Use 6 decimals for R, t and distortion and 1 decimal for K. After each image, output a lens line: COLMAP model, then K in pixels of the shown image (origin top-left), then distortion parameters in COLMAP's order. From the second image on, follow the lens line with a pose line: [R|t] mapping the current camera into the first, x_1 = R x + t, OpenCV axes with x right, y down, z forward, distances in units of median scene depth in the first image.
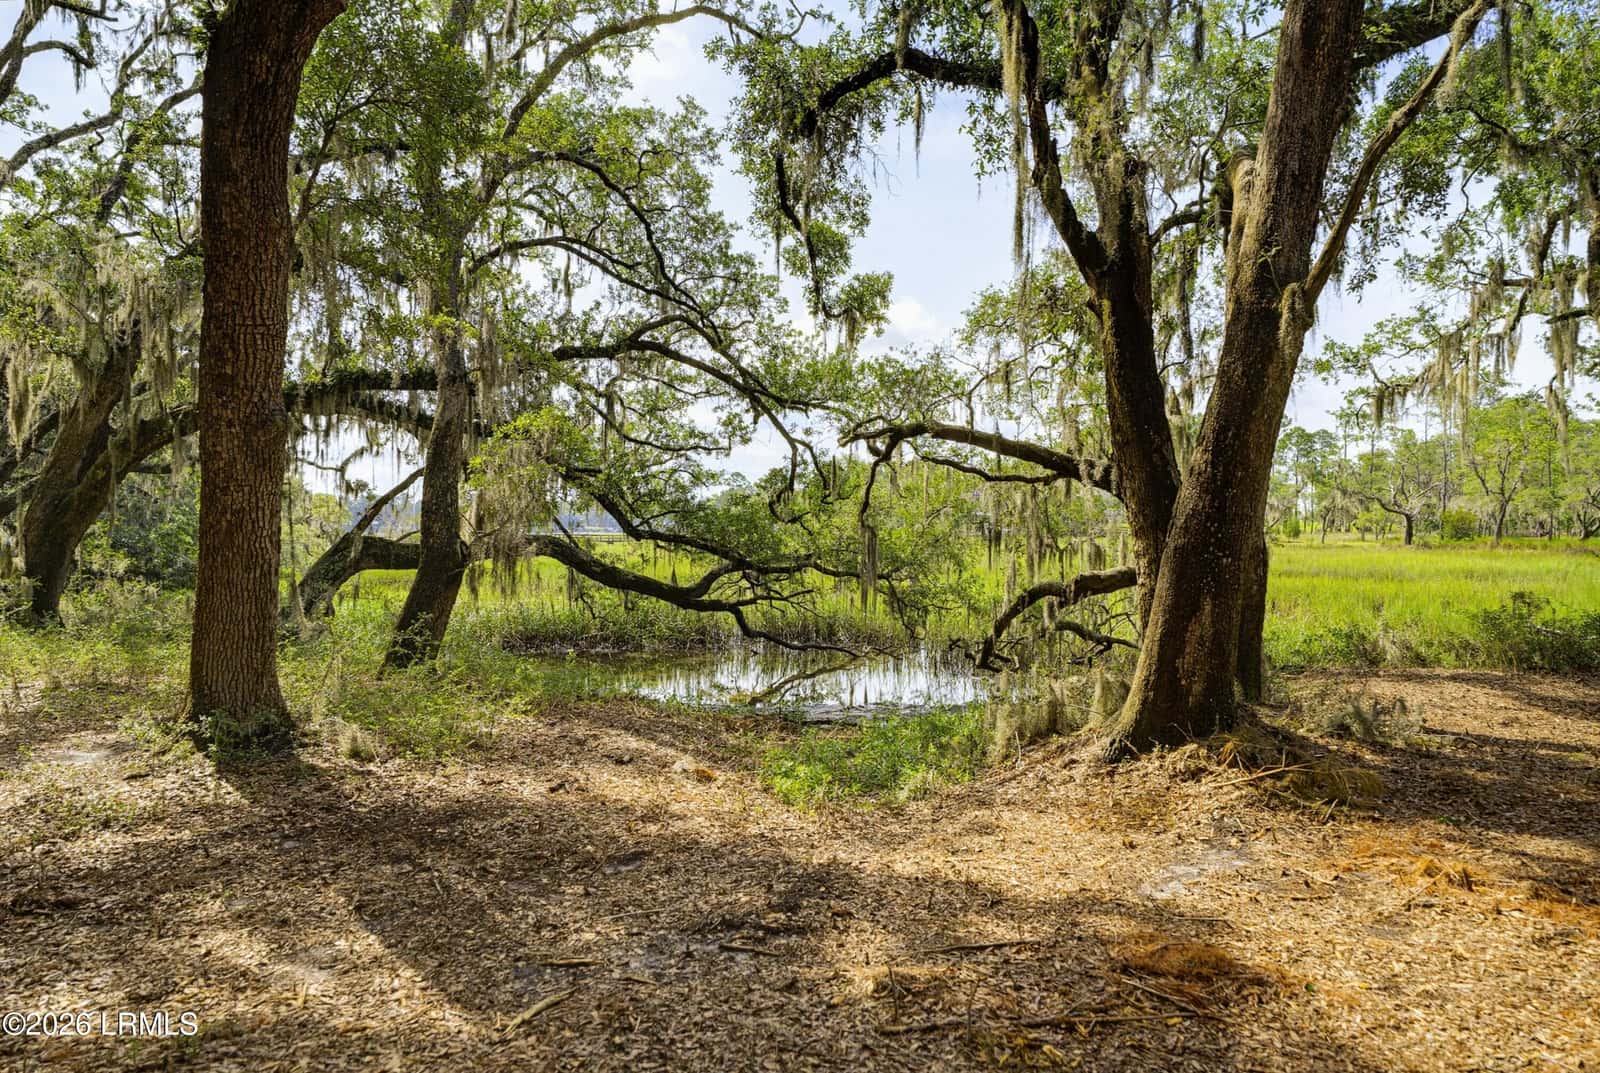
lens RADIAL K [[1074.9, 0, 821.5], [0, 1074.9, 583.7], [0, 0, 1]] dist [0.025134, 0.000564]
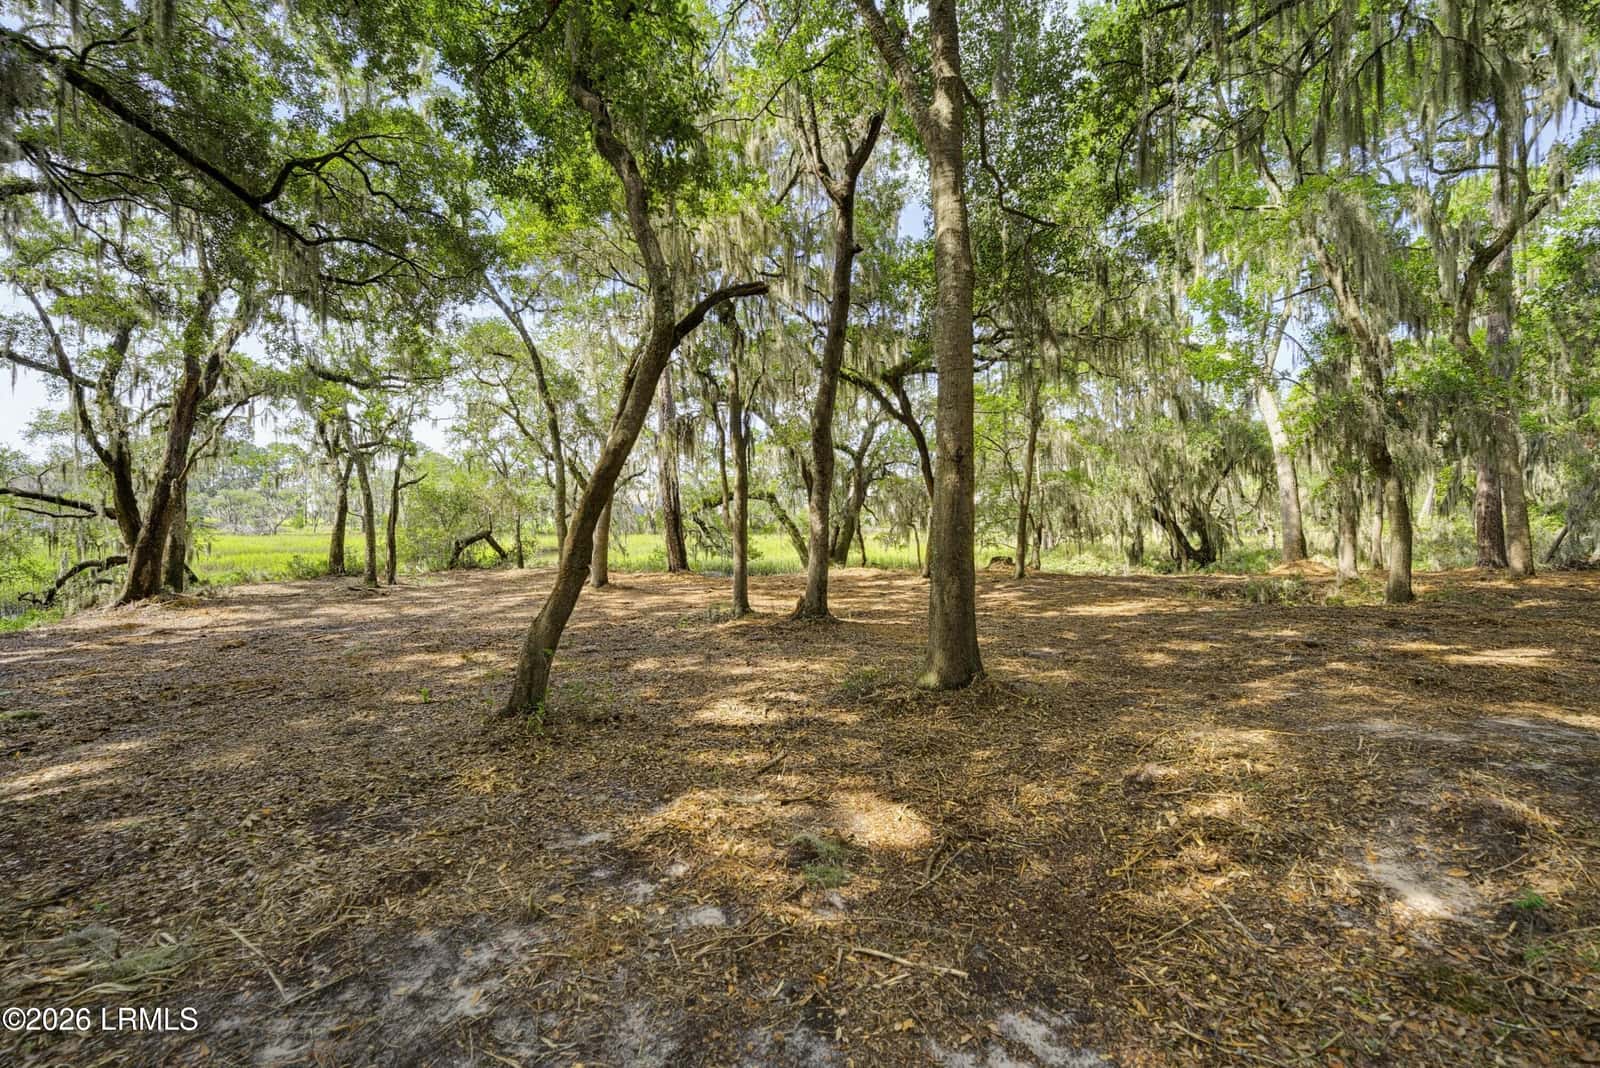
lens RADIAL K [[655.8, 0, 805.0], [0, 655.8, 531.2], [0, 0, 1]] dist [-0.033303, 0.004842]
pose [[0.495864, -0.005843, 0.868380, -0.183599], [0.039844, 0.999077, -0.016029, 0.017441], [-0.867485, 0.042548, 0.495640, -0.884994]]
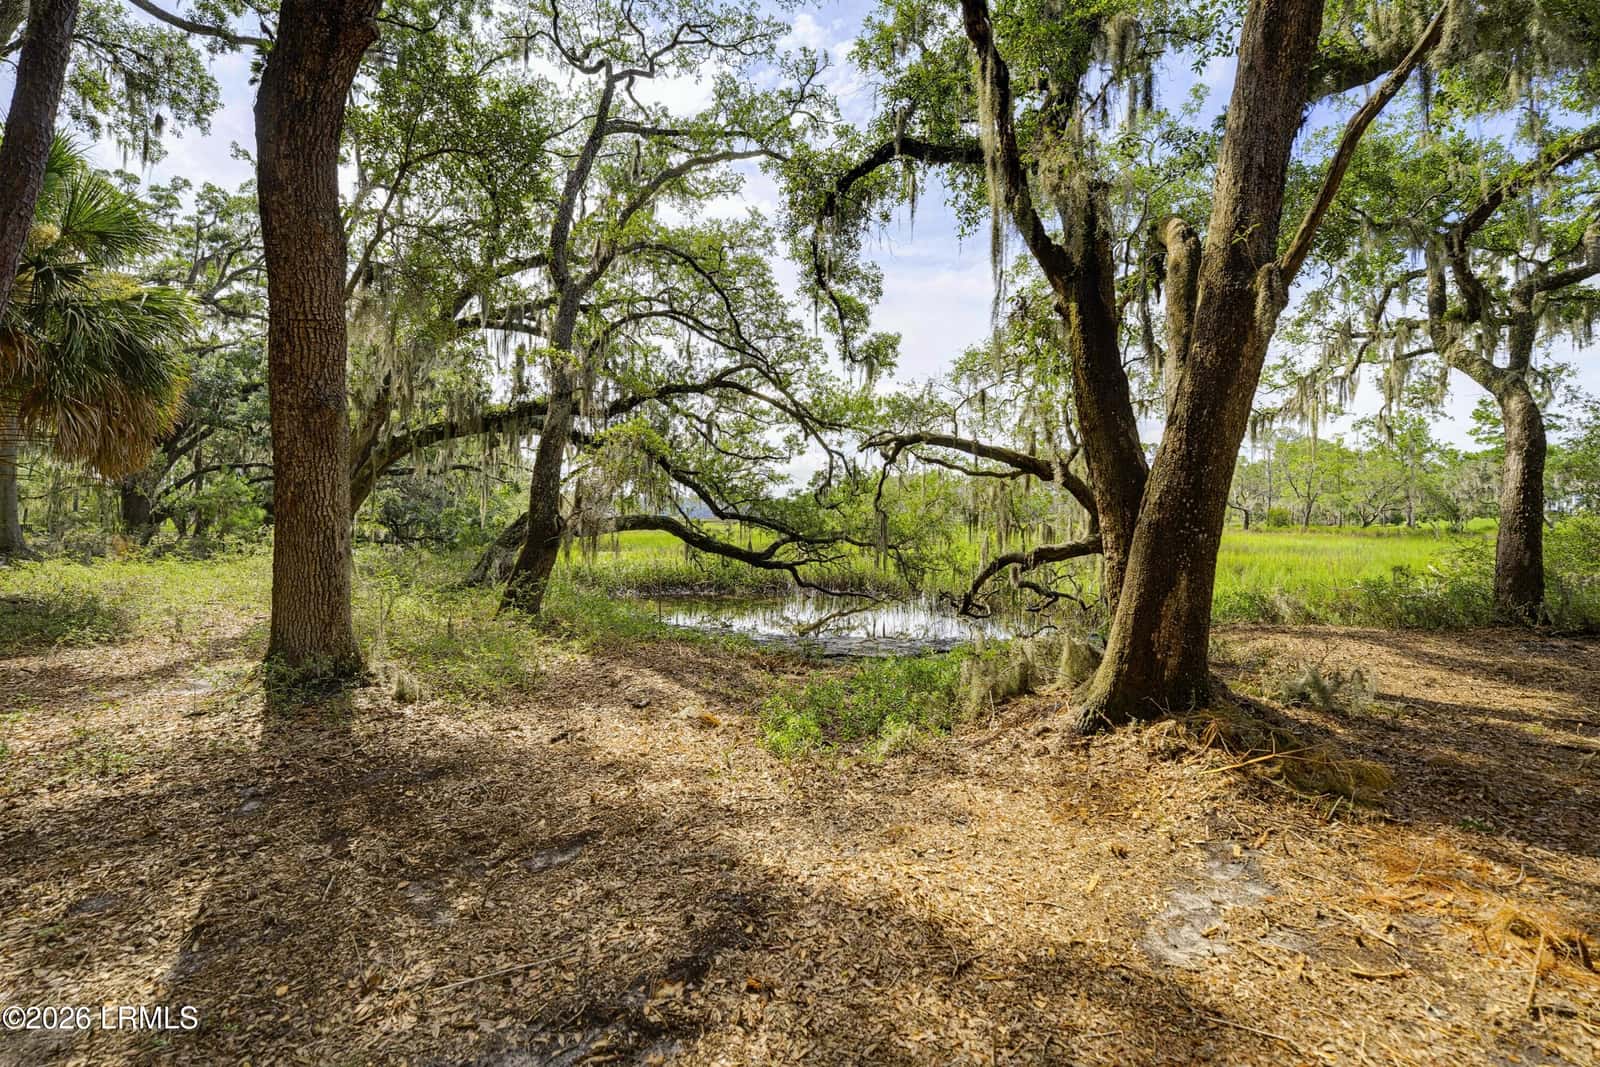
lens RADIAL K [[655.8, 0, 805.0], [0, 655.8, 530.7], [0, 0, 1]] dist [-0.033303, 0.004842]
pose [[0.995576, 0.010183, -0.093402, 0.026684], [-0.012918, 0.999504, -0.028719, -0.001836], [0.093063, 0.029798, 0.995214, 0.157303]]
